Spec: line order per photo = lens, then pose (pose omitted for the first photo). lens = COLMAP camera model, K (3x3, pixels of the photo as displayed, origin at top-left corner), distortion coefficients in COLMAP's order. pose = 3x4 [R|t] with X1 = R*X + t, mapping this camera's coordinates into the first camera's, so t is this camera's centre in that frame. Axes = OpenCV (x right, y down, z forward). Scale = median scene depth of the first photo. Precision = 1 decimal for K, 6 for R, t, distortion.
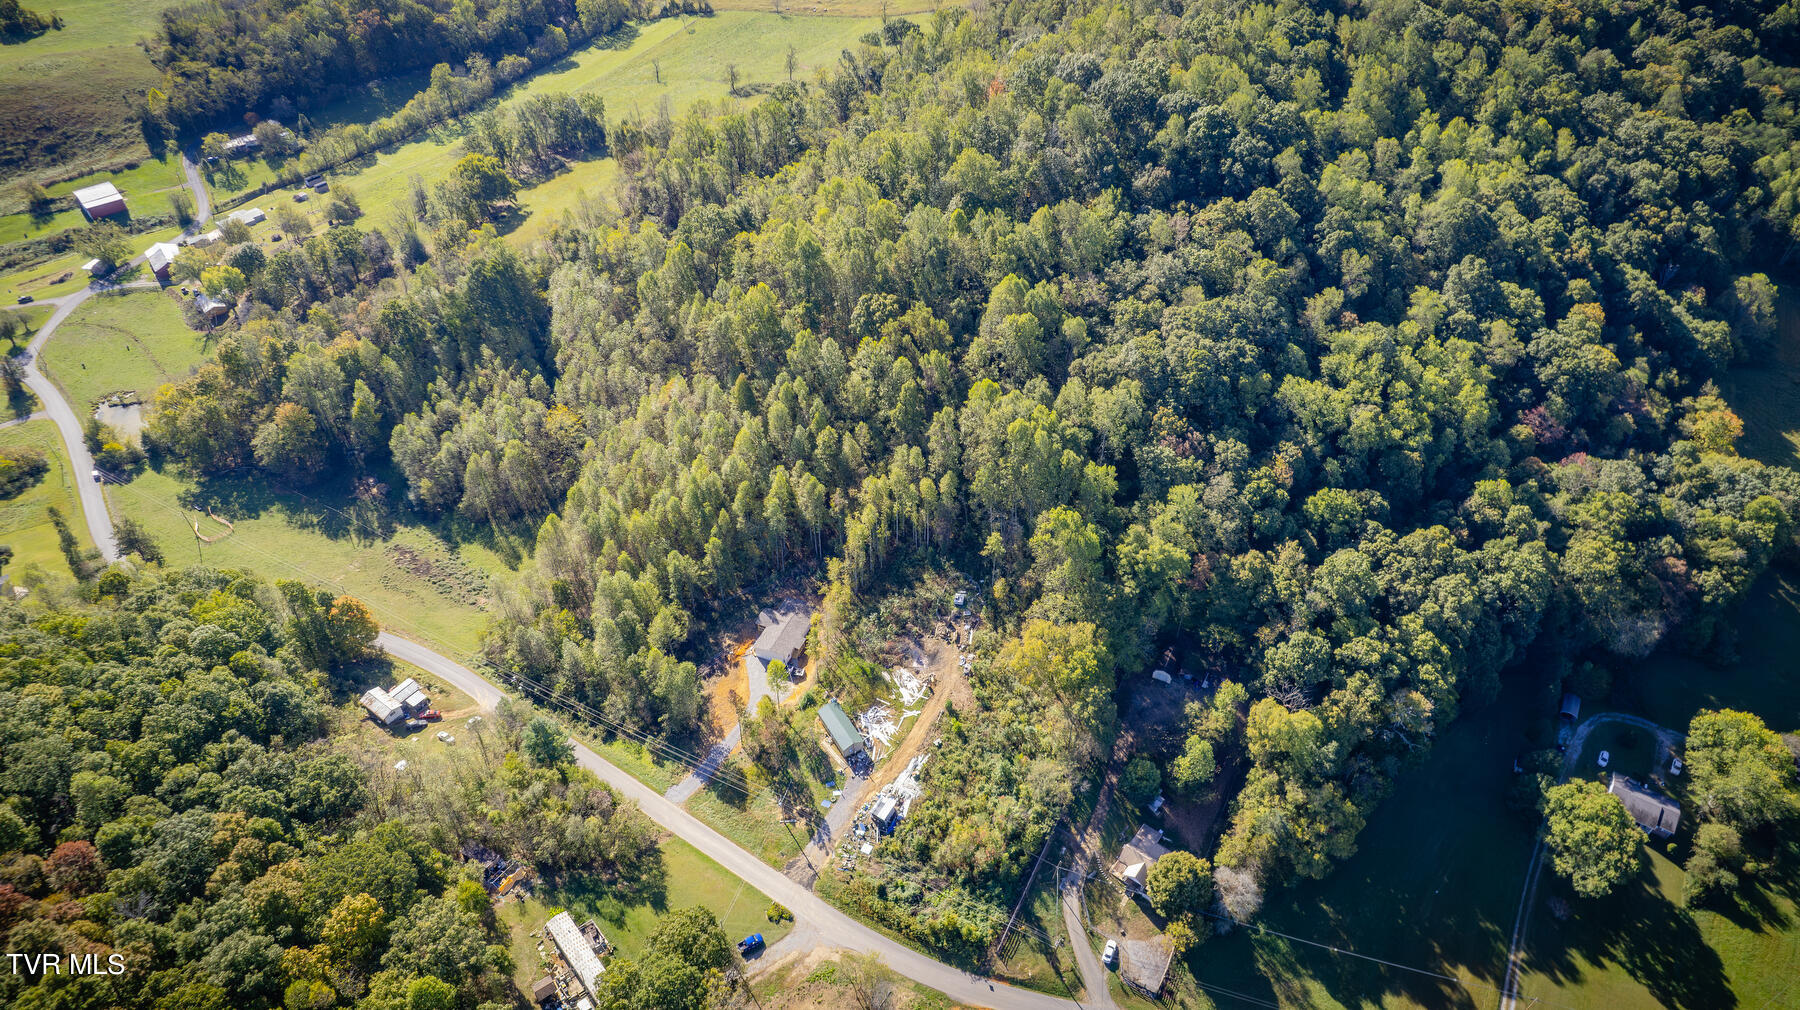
lens RADIAL K [[1149.5, 0, 899.7], [0, 1149.5, 510.1], [0, 0, 1]] dist [-0.075458, 0.068660]
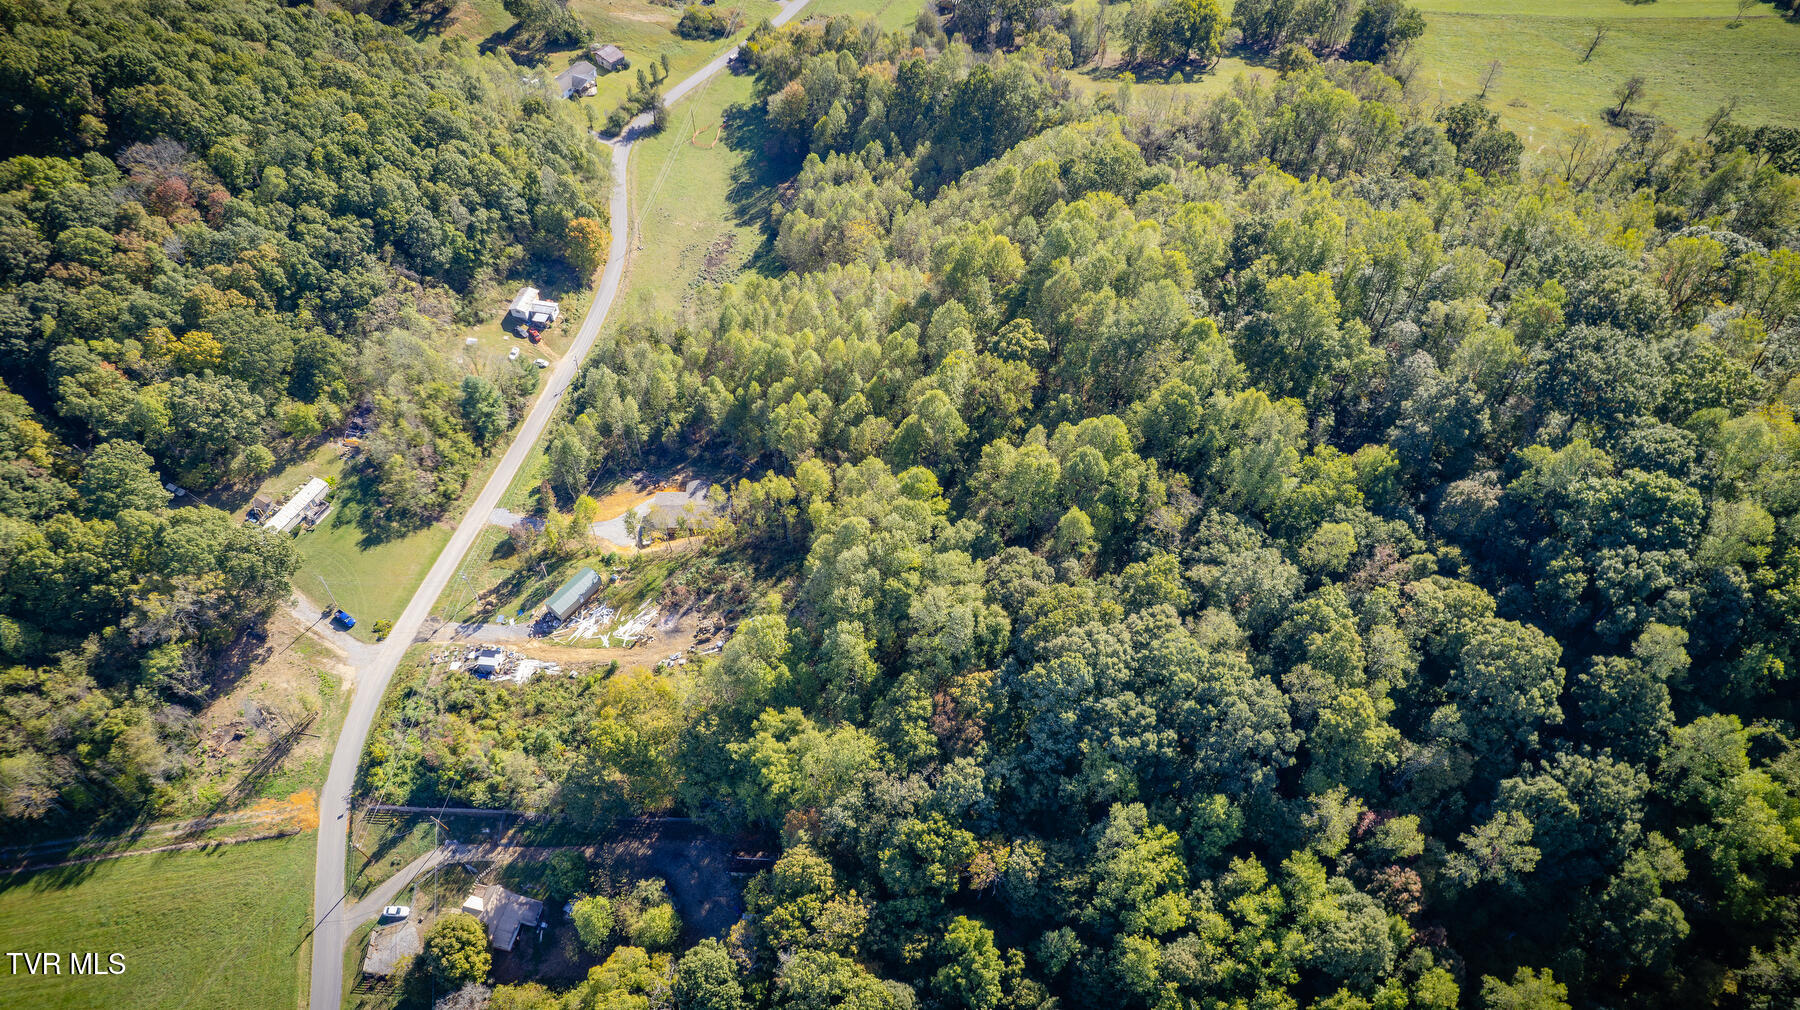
lens RADIAL K [[1149.5, 0, 899.7], [0, 1149.5, 510.1], [0, 0, 1]] dist [-0.075458, 0.068660]
pose [[0.397424, 0.715336, -0.574760, 0.551924], [-0.619173, 0.671319, 0.407377, -0.416405], [0.677258, 0.193975, 0.709715, 0.447585]]
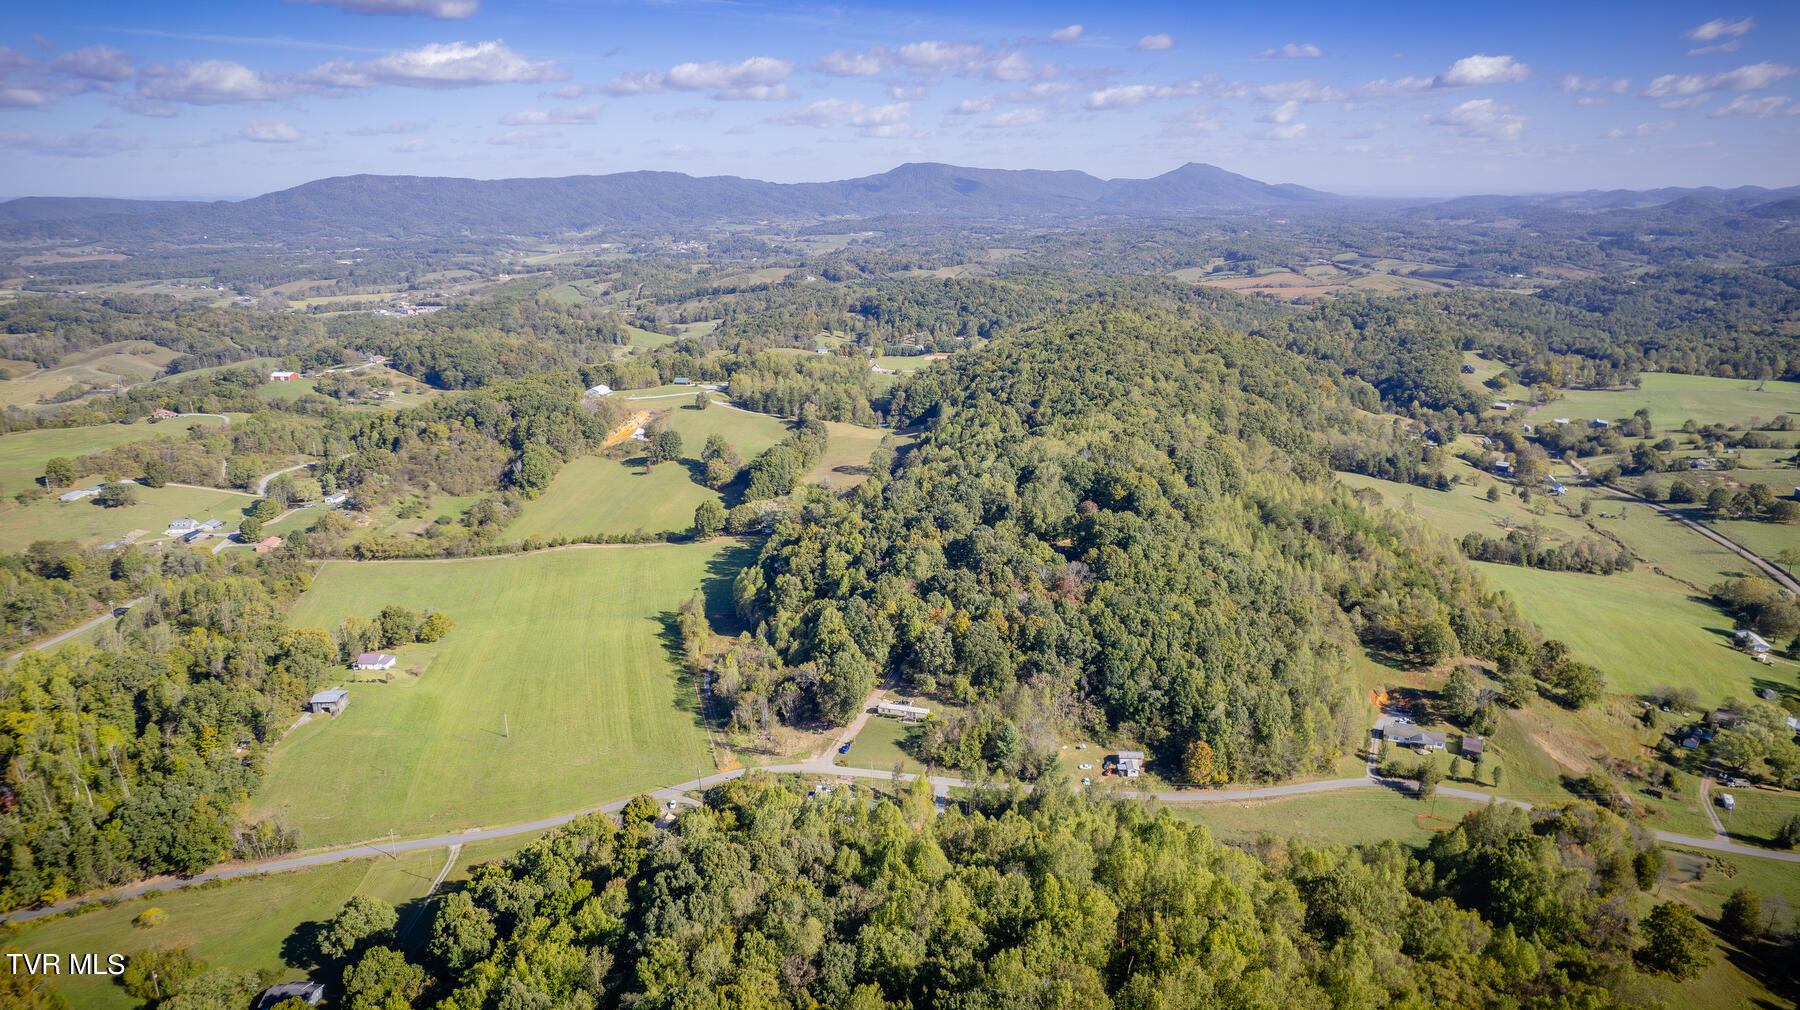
lens RADIAL K [[1149.5, 0, 899.7], [0, 1149.5, 510.1], [0, 0, 1]] dist [-0.075458, 0.068660]
pose [[-0.857974, 0.138159, -0.494765, 0.591421], [-0.344946, 0.558745, 0.754199, -1.144590], [0.380647, 0.817751, -0.431731, 1.279070]]
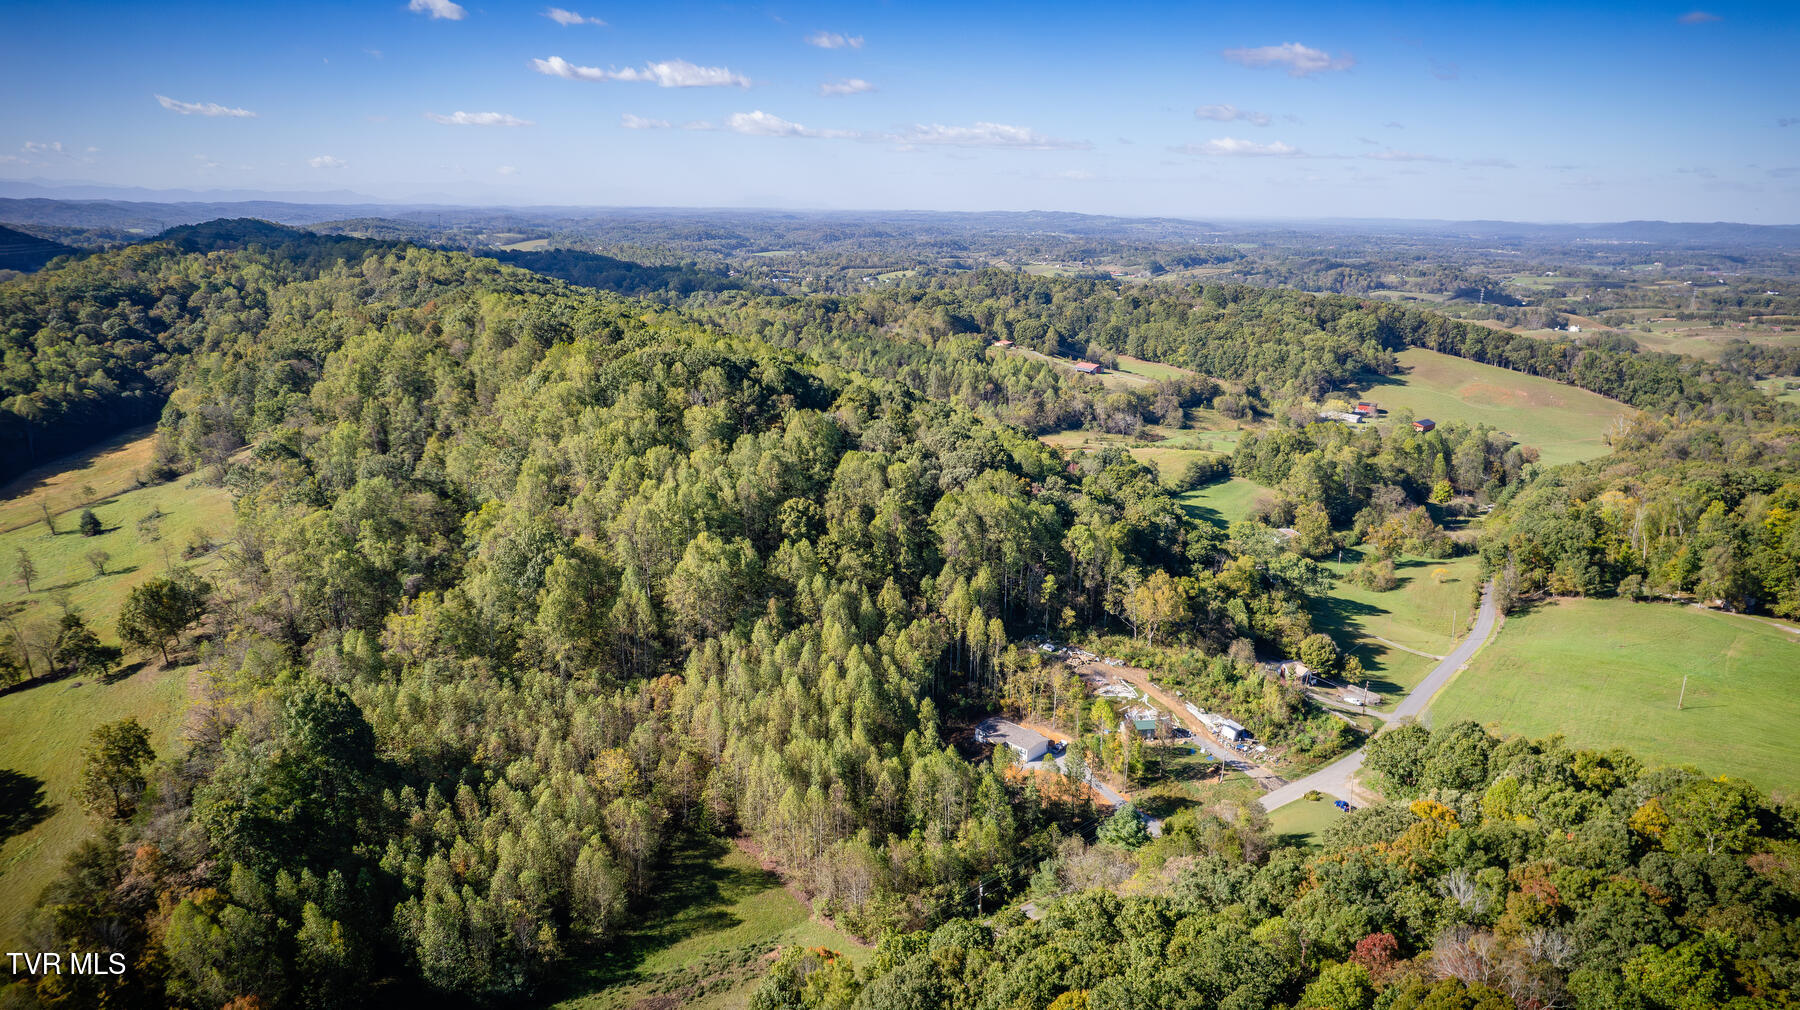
lens RADIAL K [[1149.5, 0, 899.7], [0, 1149.5, 510.1], [0, 0, 1]] dist [-0.075458, 0.068660]
pose [[0.387671, -0.242880, 0.889225, -1.059267], [0.611324, 0.789748, -0.050807, -0.071662], [-0.689923, 0.563301, 0.454640, 0.498352]]
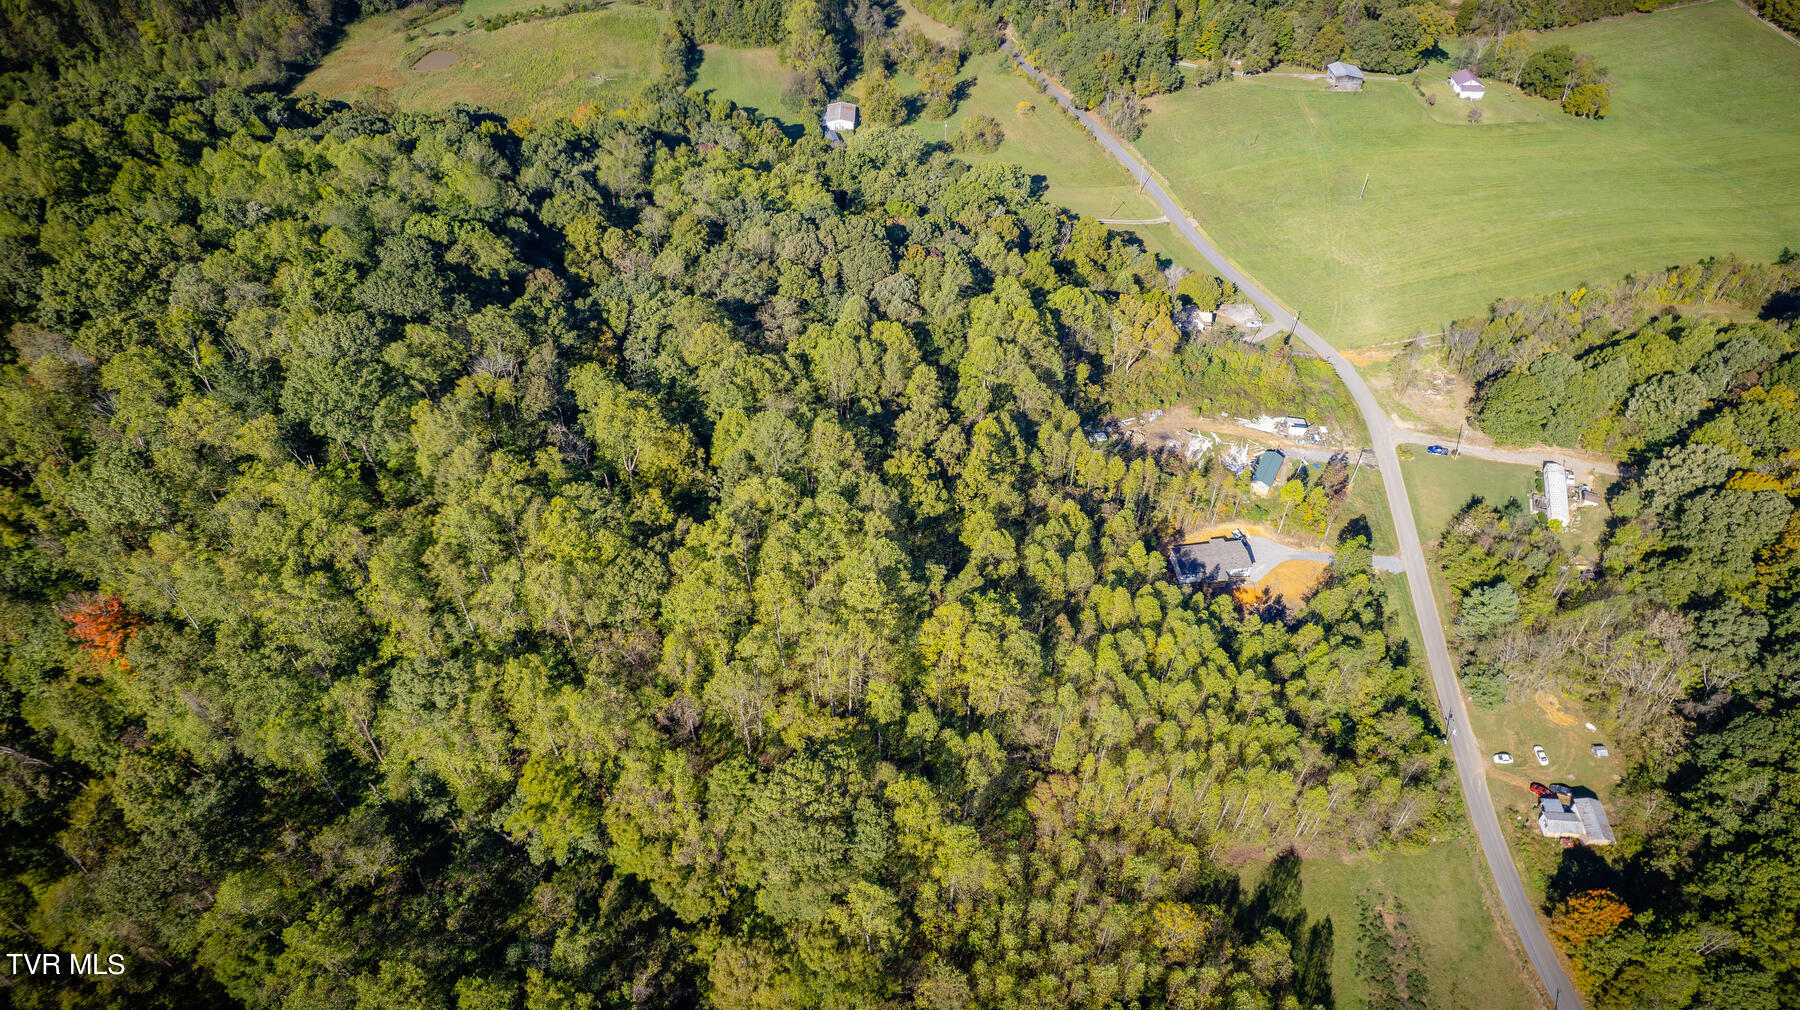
lens RADIAL K [[1149.5, 0, 899.7], [0, 1149.5, 510.1], [0, 0, 1]] dist [-0.075458, 0.068660]
pose [[-0.516137, -0.619222, 0.591749, -0.540066], [0.568902, 0.268619, 0.777299, -0.865655], [-0.640276, 0.737840, 0.213632, 0.967636]]
